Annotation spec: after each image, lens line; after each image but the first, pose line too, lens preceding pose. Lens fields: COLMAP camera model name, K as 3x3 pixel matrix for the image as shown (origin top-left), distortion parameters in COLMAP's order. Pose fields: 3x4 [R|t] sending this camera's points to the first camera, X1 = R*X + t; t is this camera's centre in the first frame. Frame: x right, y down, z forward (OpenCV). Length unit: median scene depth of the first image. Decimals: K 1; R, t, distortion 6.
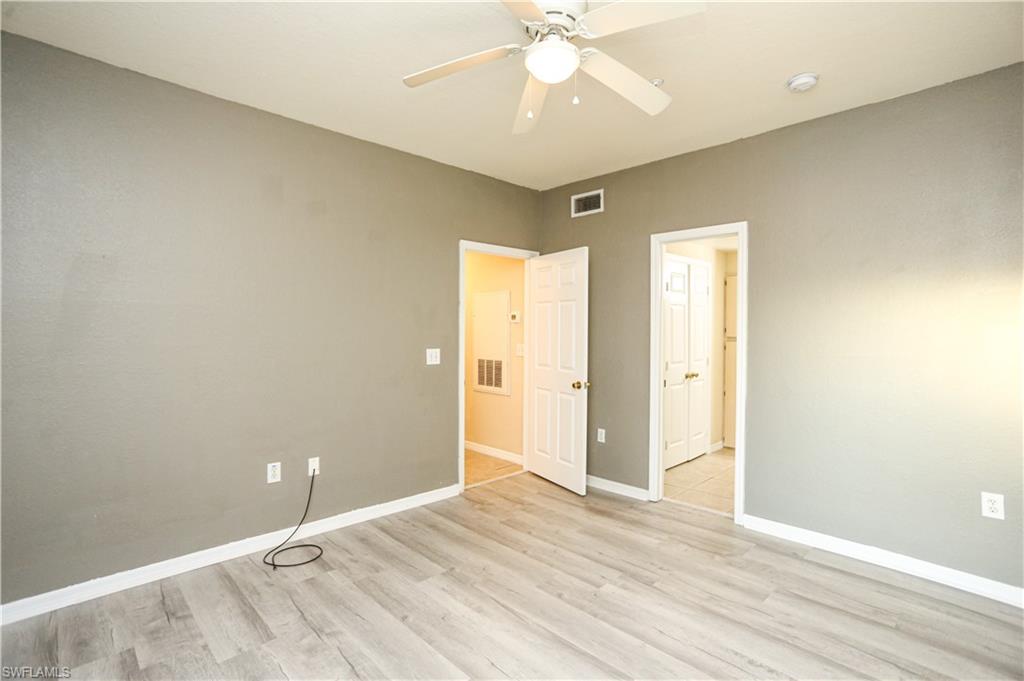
lens RADIAL K [[486.4, 0, 515.0], [0, 486.4, 333.3], [0, 0, 1]] dist [-0.051206, 0.027912]
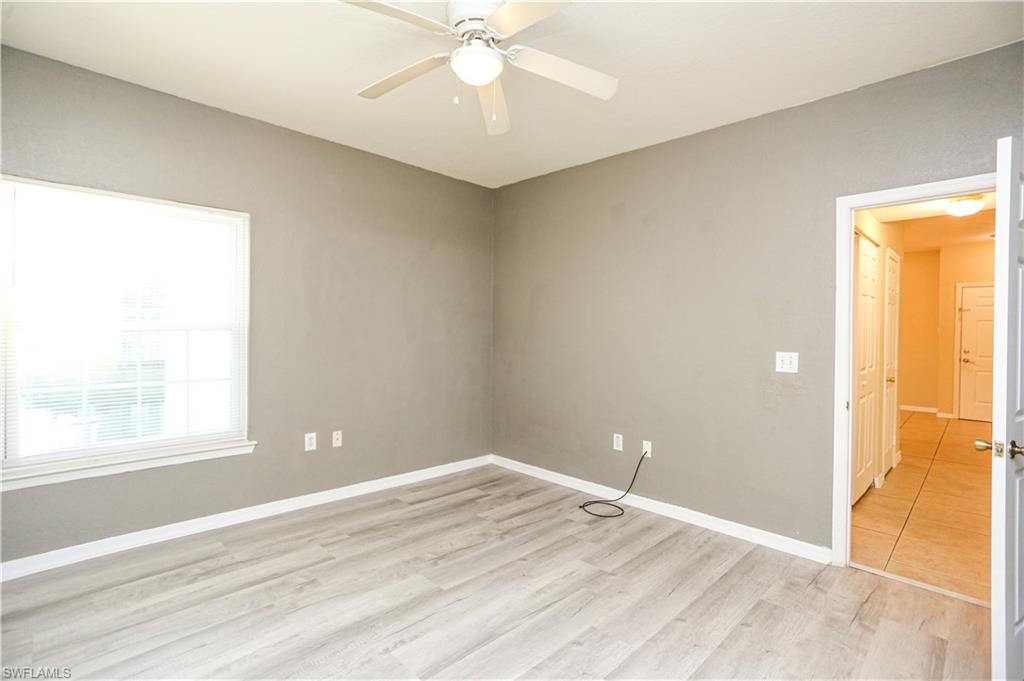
lens RADIAL K [[486.4, 0, 515.0], [0, 486.4, 333.3], [0, 0, 1]] dist [-0.051206, 0.027912]
pose [[0.012241, 0.002960, -0.999921, 0.904655], [-0.018294, 0.999829, 0.002736, 0.012142], [0.999758, 0.018260, 0.012293, 0.863457]]
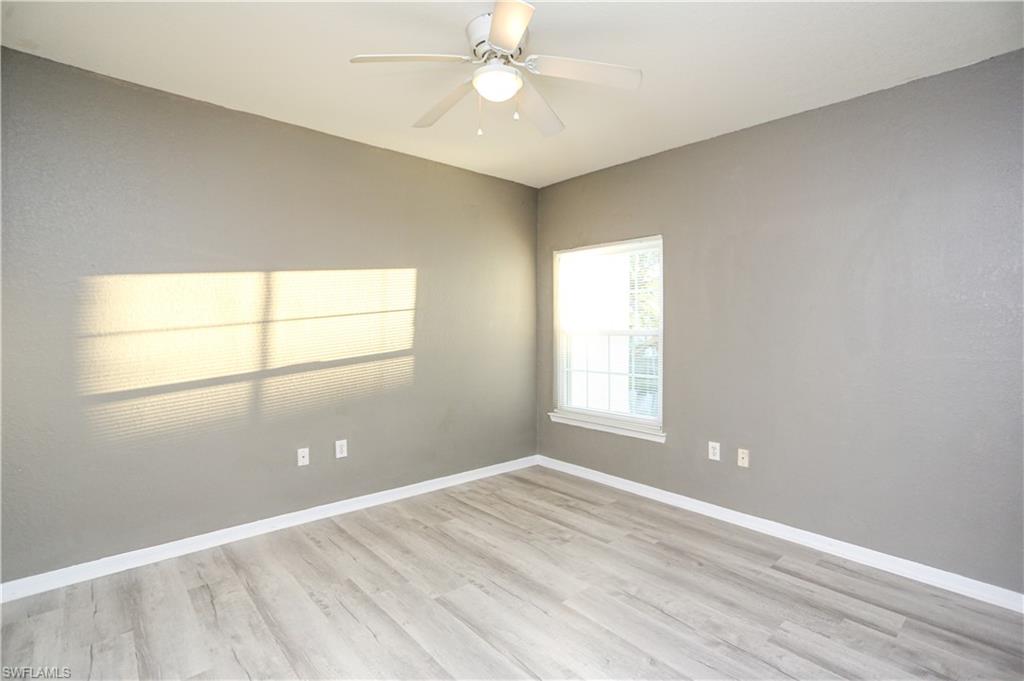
lens RADIAL K [[486.4, 0, 515.0], [0, 486.4, 333.3], [0, 0, 1]] dist [-0.051206, 0.027912]
pose [[-0.998805, -0.009762, 0.047888, -0.016505], [-0.008944, 0.999811, 0.017276, -0.008749], [-0.048047, 0.016827, -0.998703, 1.684207]]
